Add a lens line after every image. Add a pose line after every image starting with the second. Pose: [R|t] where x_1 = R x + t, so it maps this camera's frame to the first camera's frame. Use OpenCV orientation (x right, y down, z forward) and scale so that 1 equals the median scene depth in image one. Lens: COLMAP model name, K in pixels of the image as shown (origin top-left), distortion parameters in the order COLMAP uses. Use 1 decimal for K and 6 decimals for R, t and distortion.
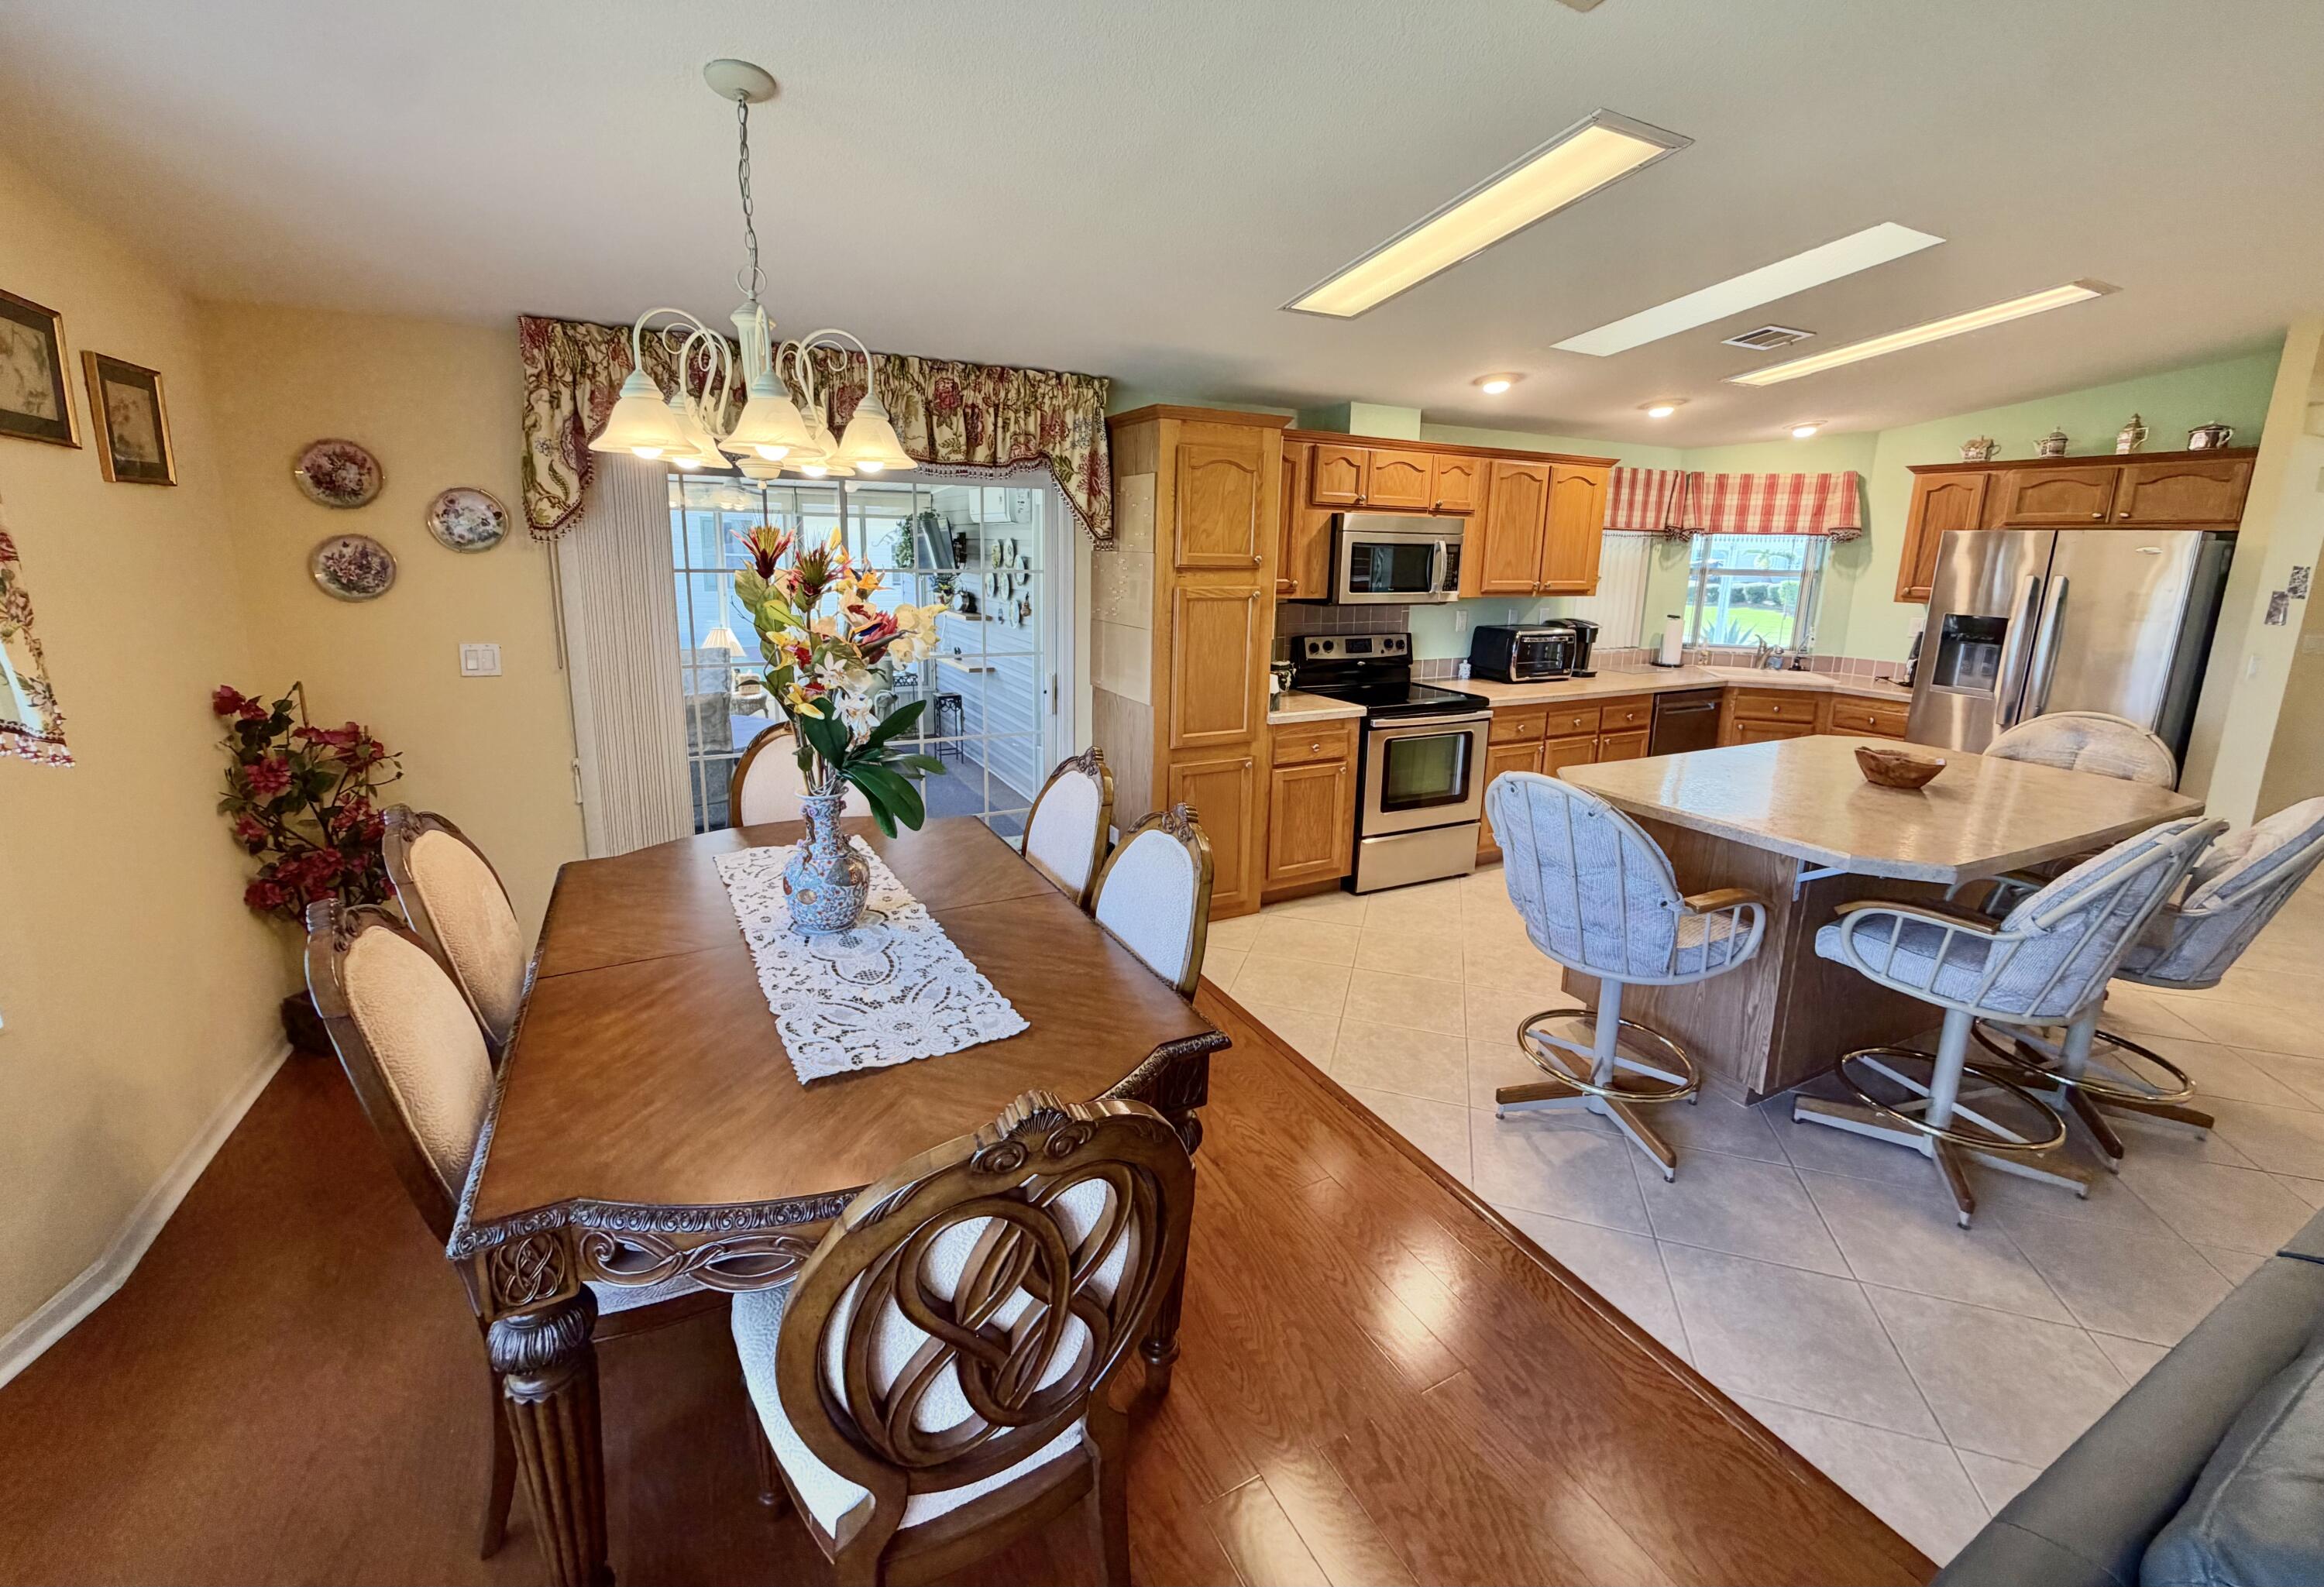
lens RADIAL K [[925.6, 0, 1152.5], [0, 925.6, 717.8], [0, 0, 1]] dist [0.000463, 0.000059]
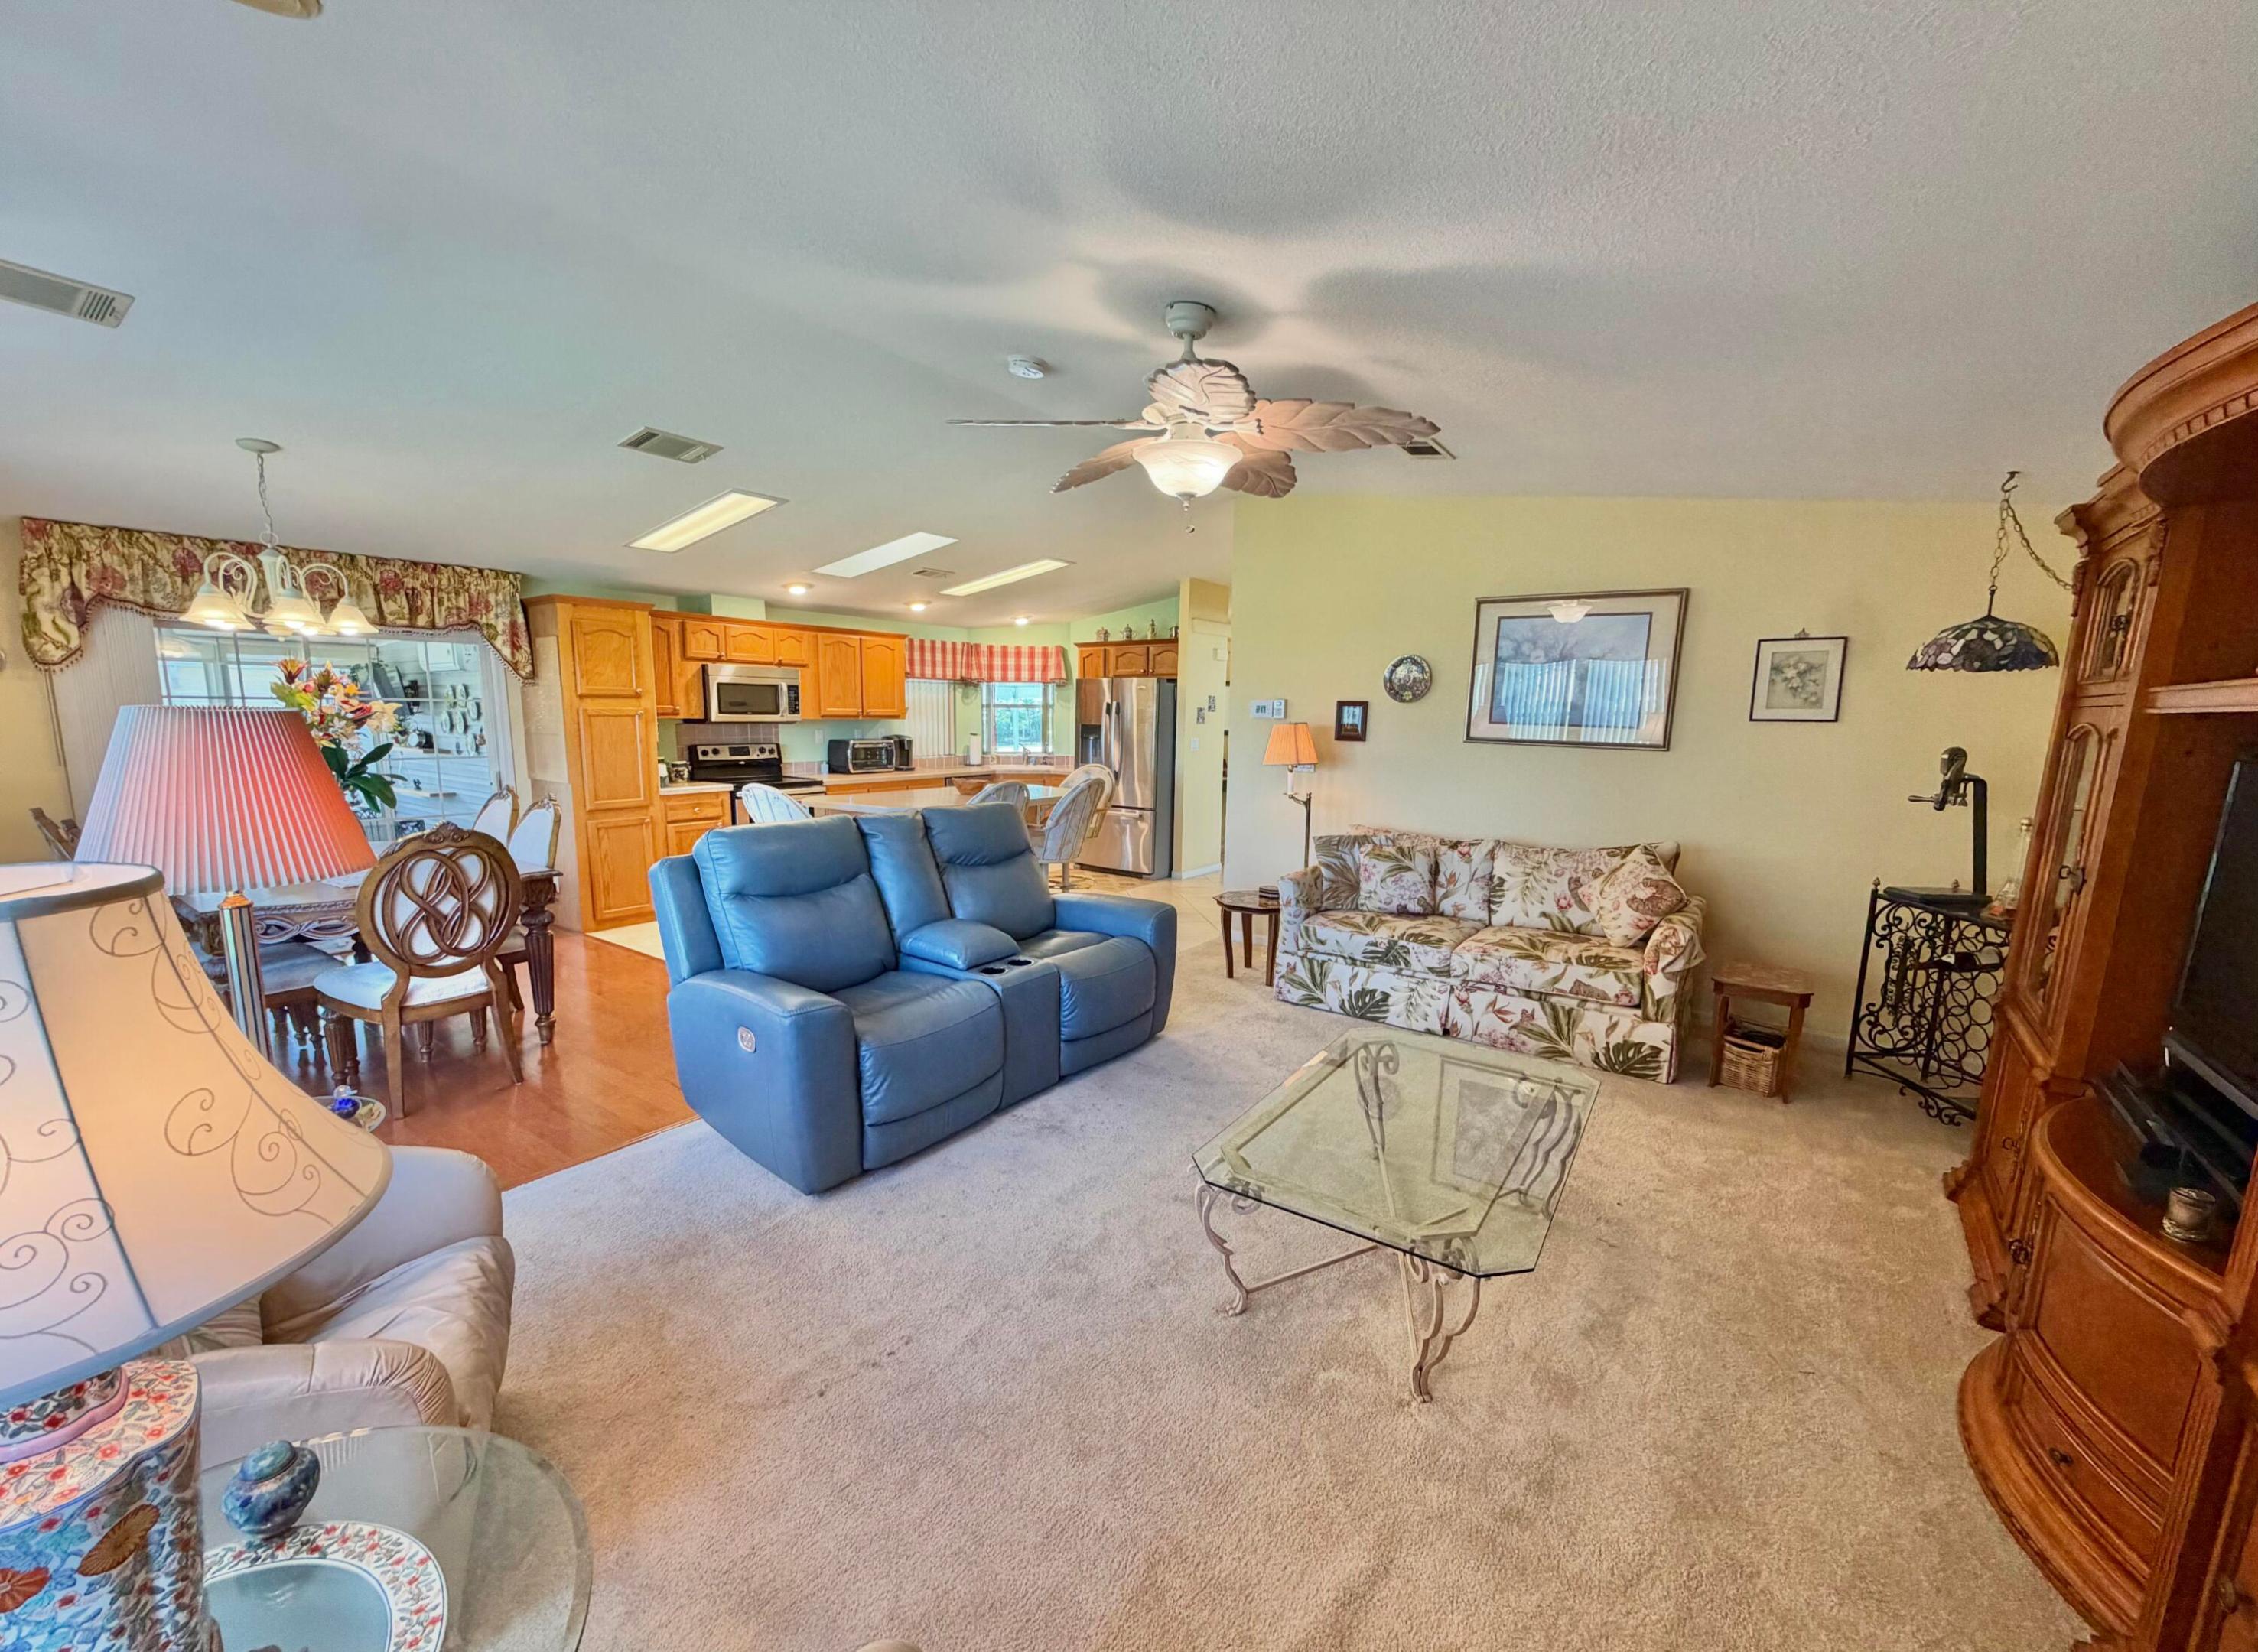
lens RADIAL K [[900.4, 0, 1117.4], [0, 900.4, 850.7], [0, 0, 1]] dist [-0.000473, 0.000118]
pose [[0.898502, -0.075436, 0.432439, 0.141086], [0.086256, 0.996258, -0.005427, 0.161167], [-0.430411, 0.042176, 0.901647, -0.658394]]
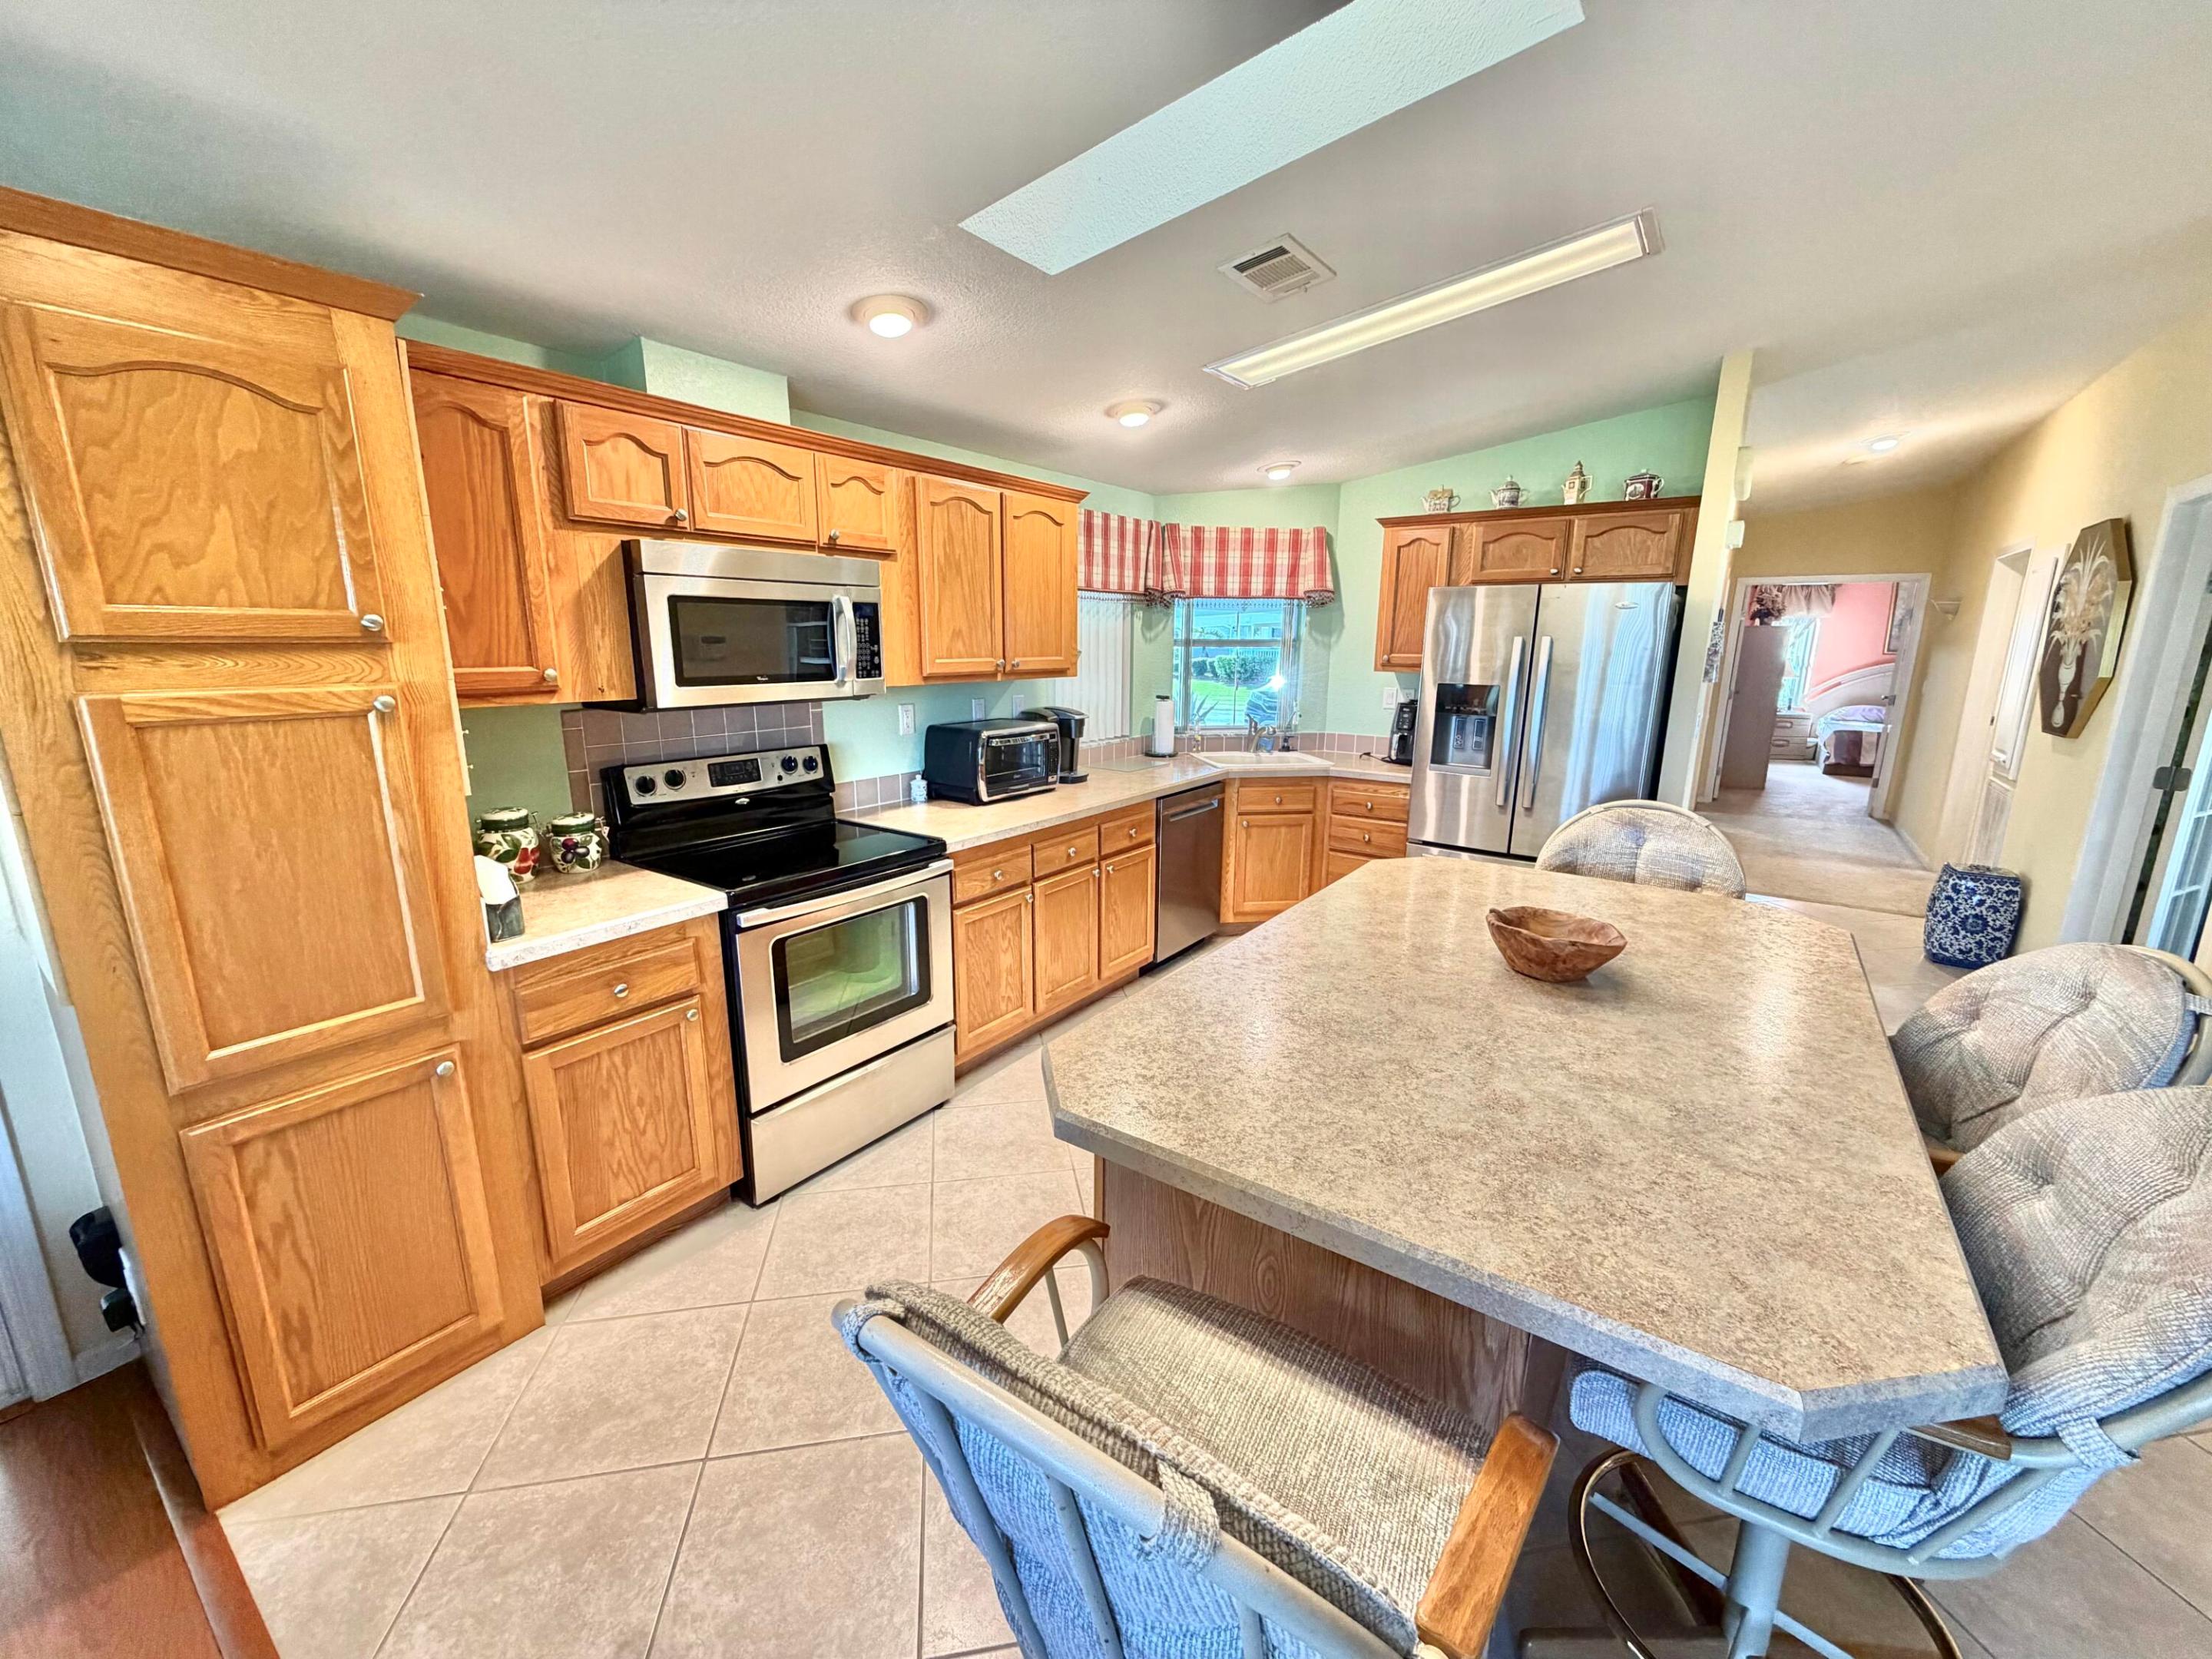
lens RADIAL K [[882.2, 0, 1097.4], [0, 882.2, 830.9], [0, 0, 1]] dist [-0.000473, 0.000118]
pose [[0.892212, -0.112262, 0.437441, 0.195023], [0.095553, 0.993608, 0.060101, -0.057150], [-0.441392, -0.011824, 0.897237, 0.410504]]
